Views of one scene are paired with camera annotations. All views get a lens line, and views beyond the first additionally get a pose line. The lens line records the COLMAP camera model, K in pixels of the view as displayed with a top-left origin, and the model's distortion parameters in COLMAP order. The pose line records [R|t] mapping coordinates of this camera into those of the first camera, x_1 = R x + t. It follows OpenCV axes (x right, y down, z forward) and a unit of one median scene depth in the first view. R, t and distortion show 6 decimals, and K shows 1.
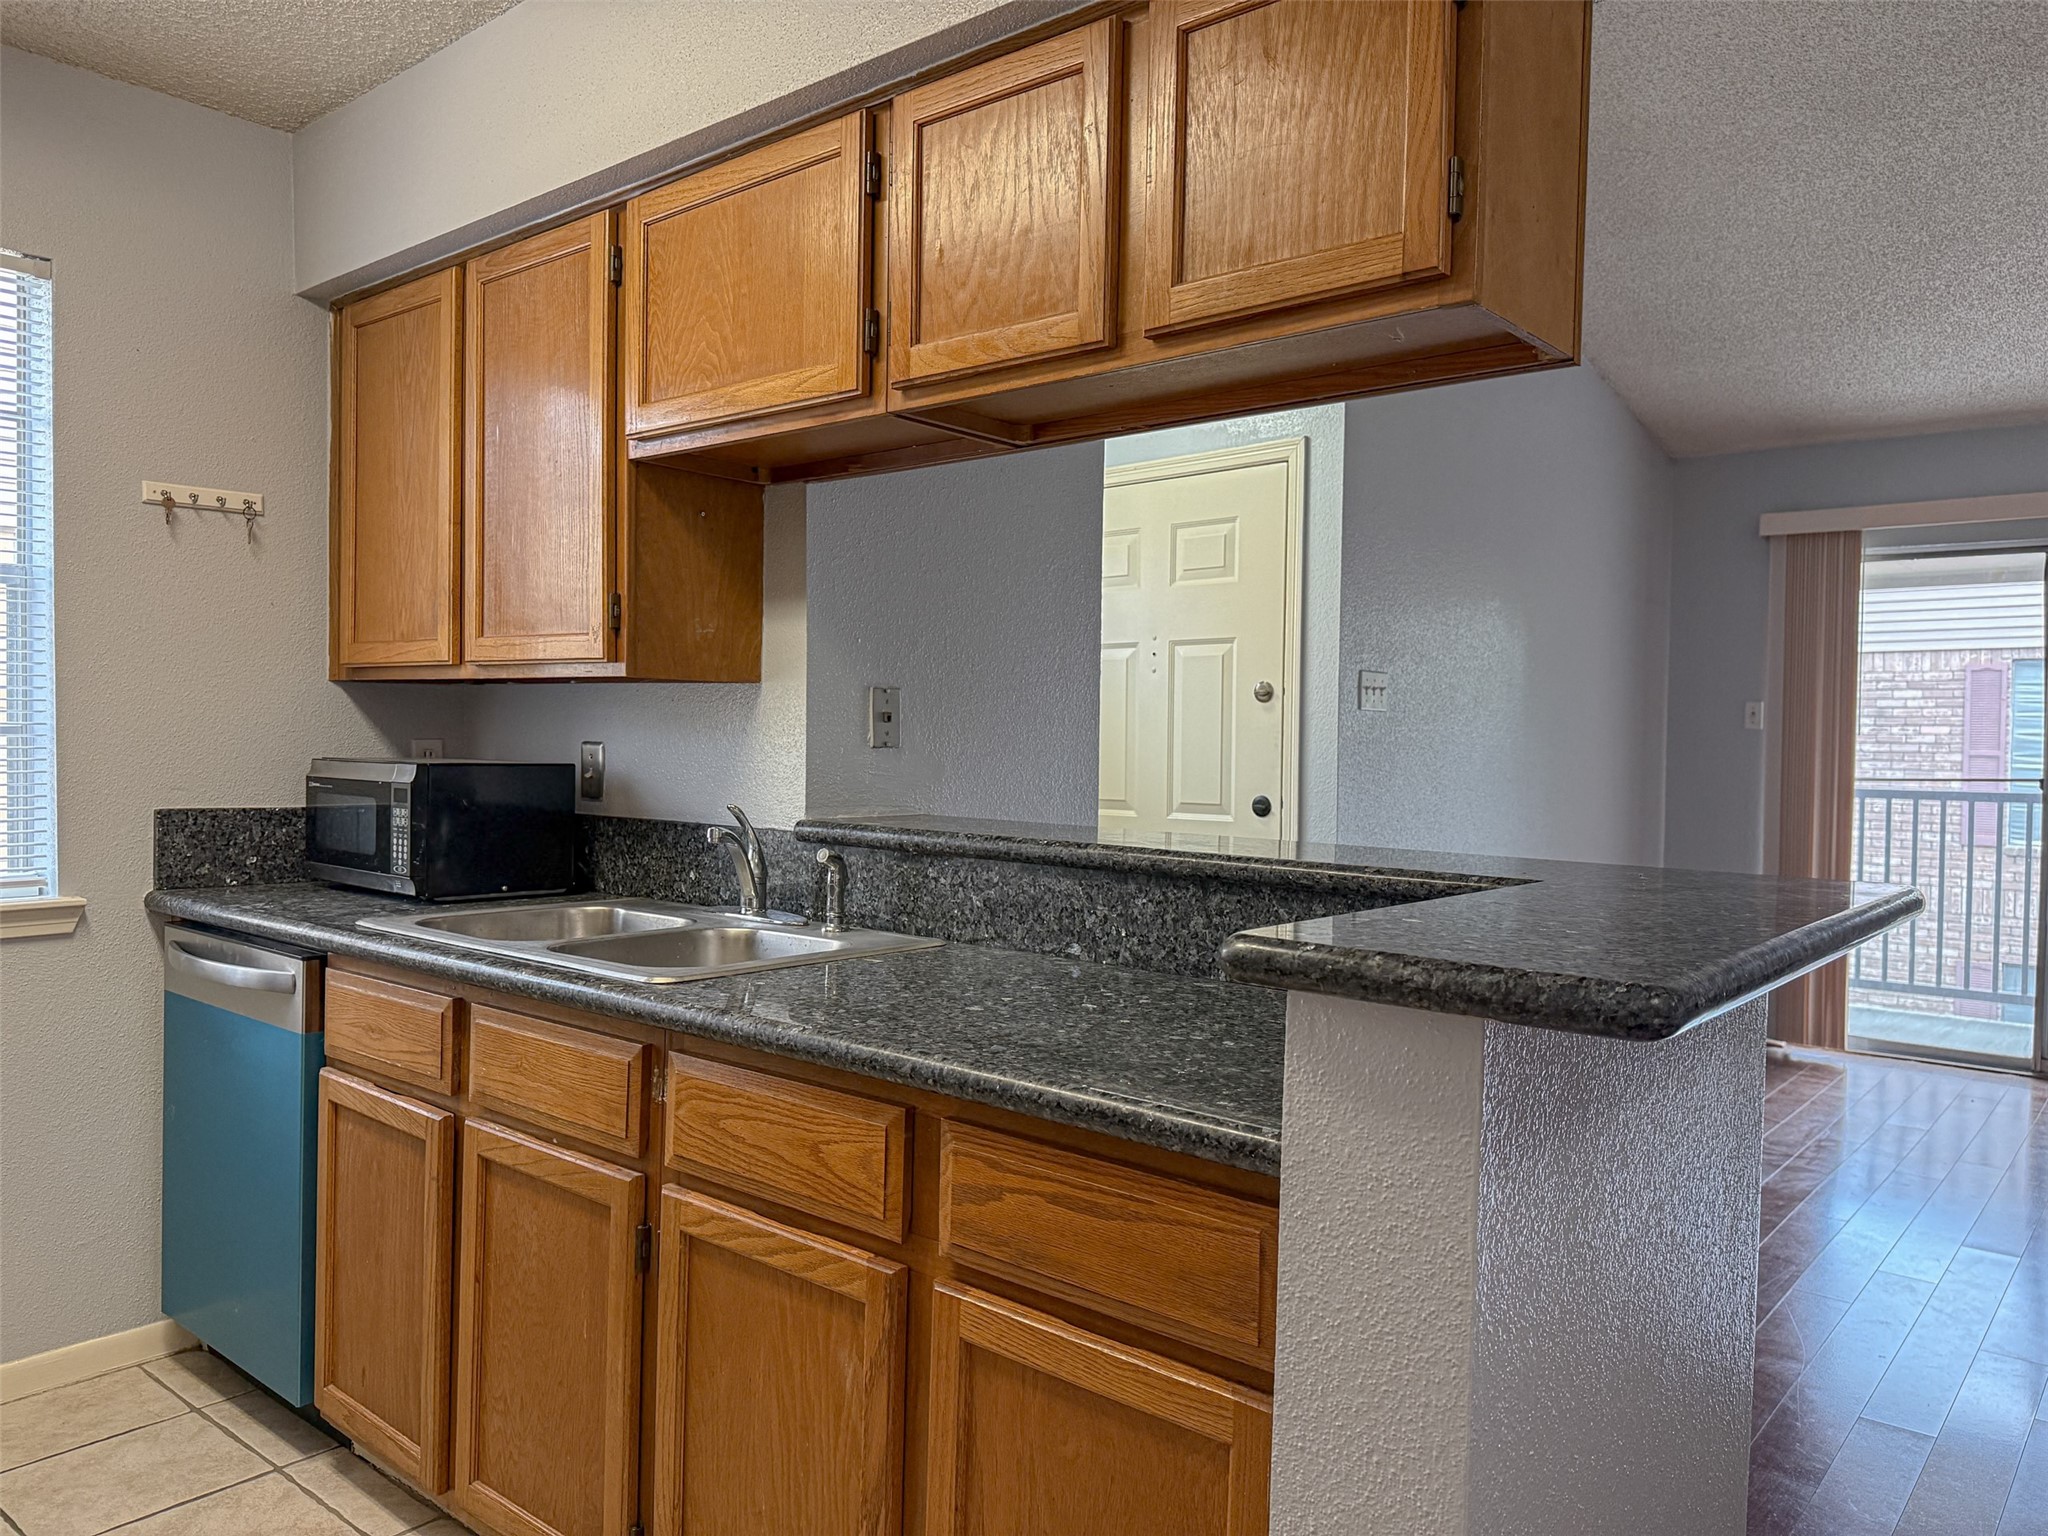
lens RADIAL K [[1443.5, 0, 1017.6], [0, 1443.5, 782.5], [0, 0, 1]] dist [0.008809, -0.016001]
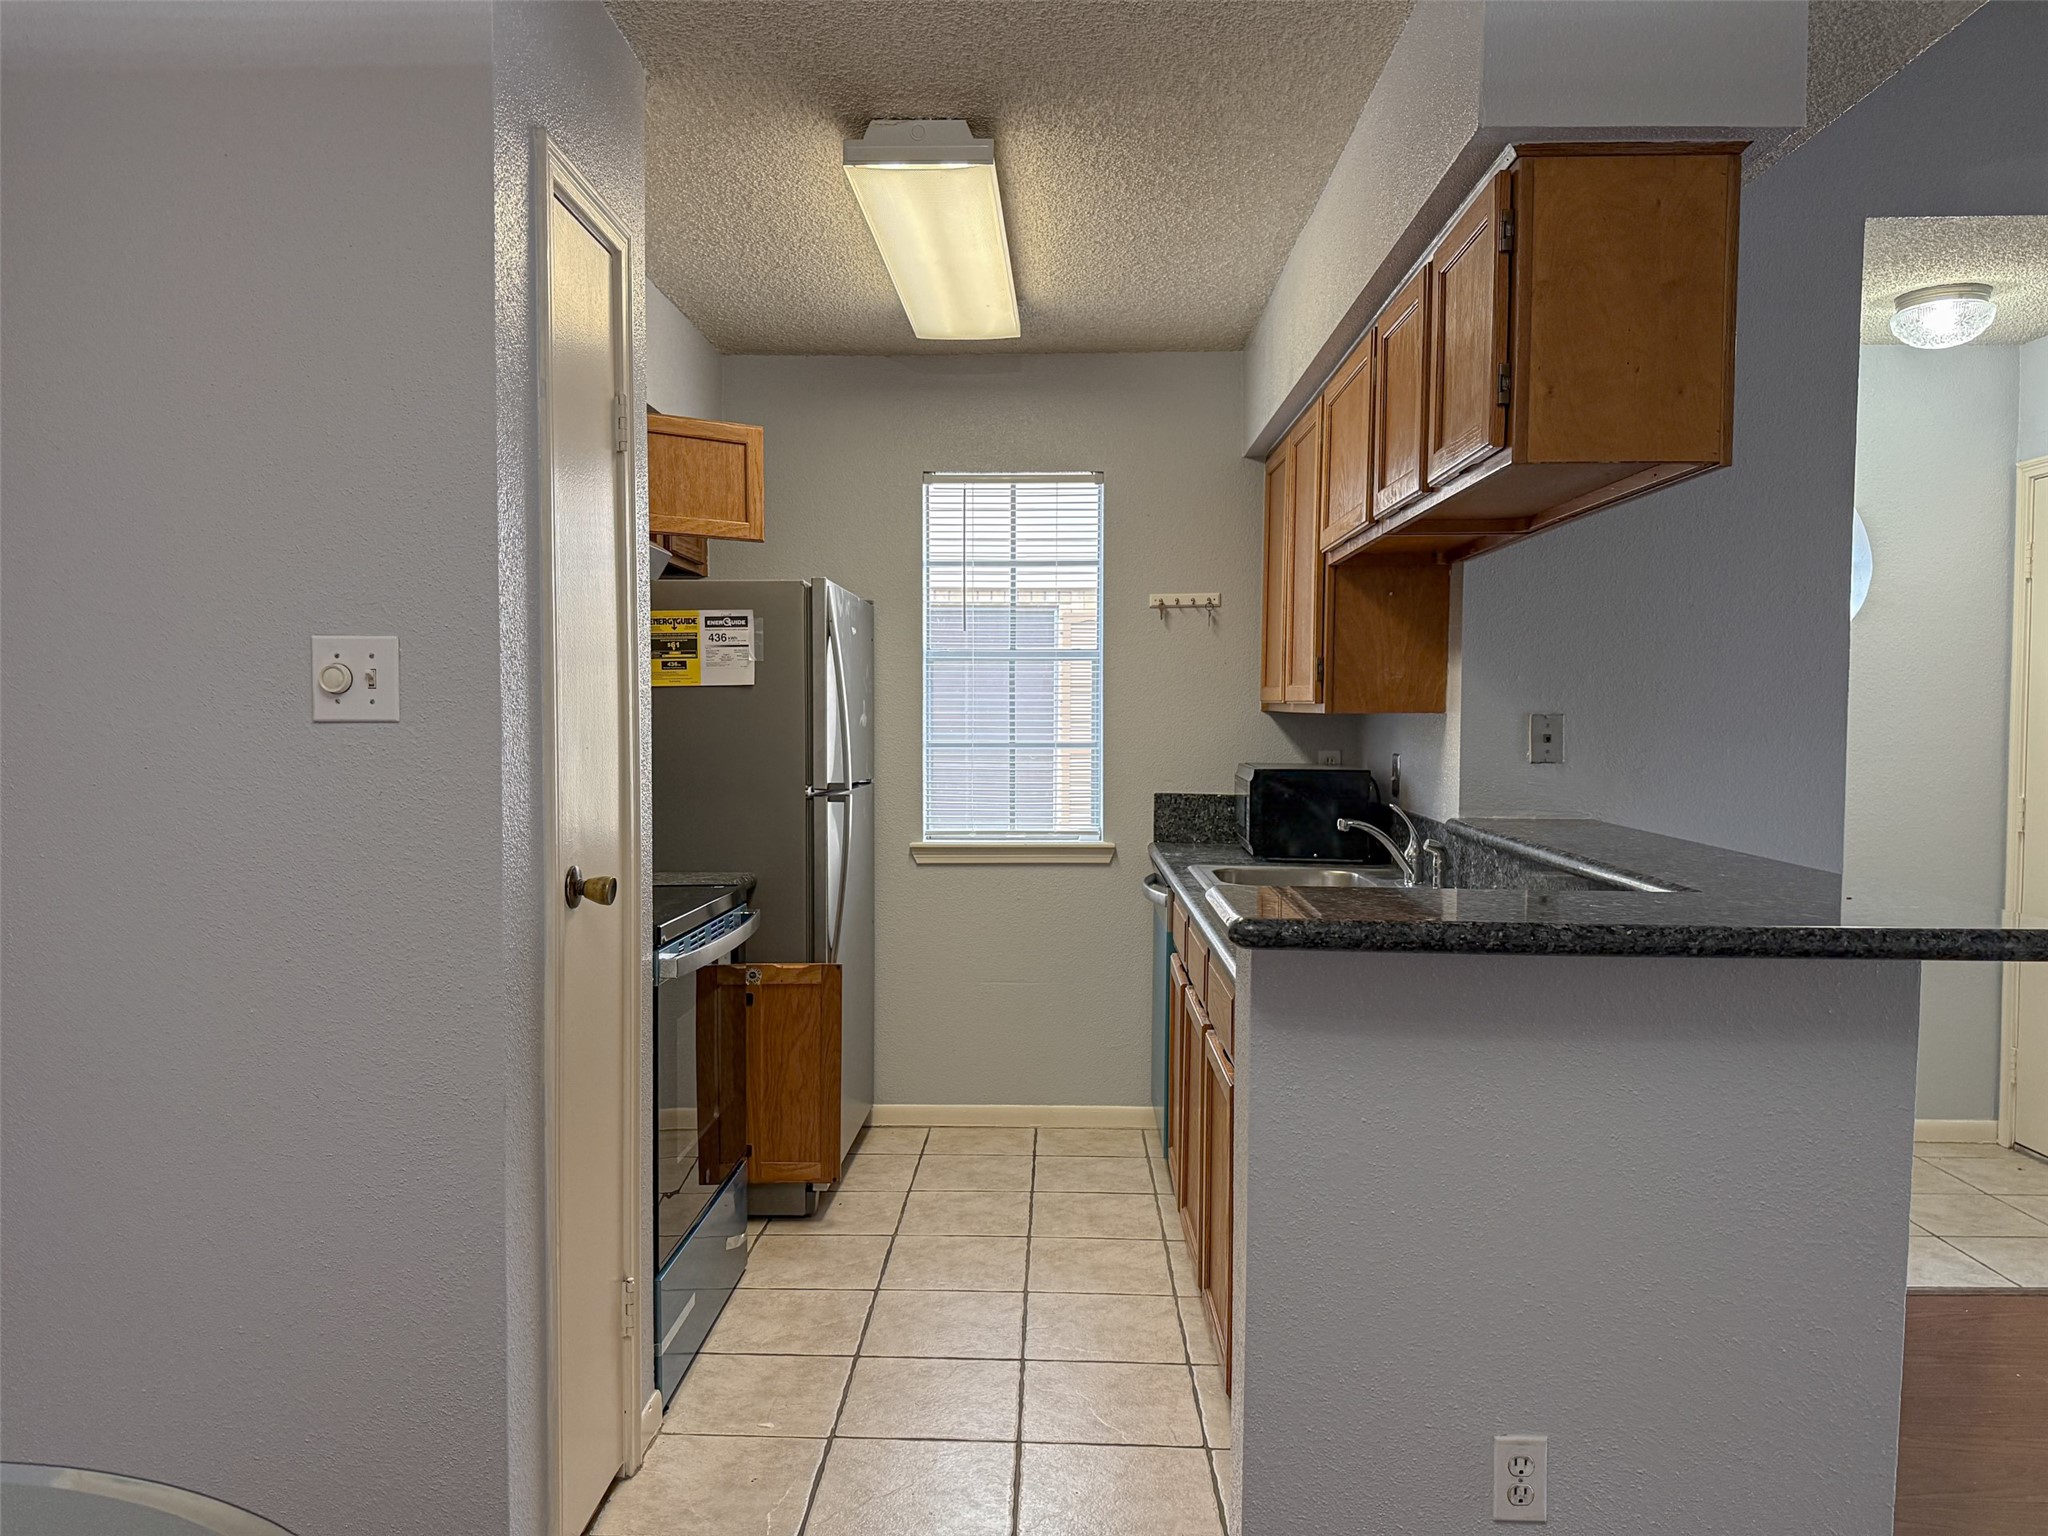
lens RADIAL K [[1443.5, 0, 1030.7], [0, 1443.5, 774.0], [0, 0, 1]] dist [0.008809, -0.016001]
pose [[0.607155, 0.022078, -0.794277, 0.498258], [-0.020022, 0.999722, 0.012484, -0.016658], [0.794331, 0.008324, 0.607428, -0.087841]]
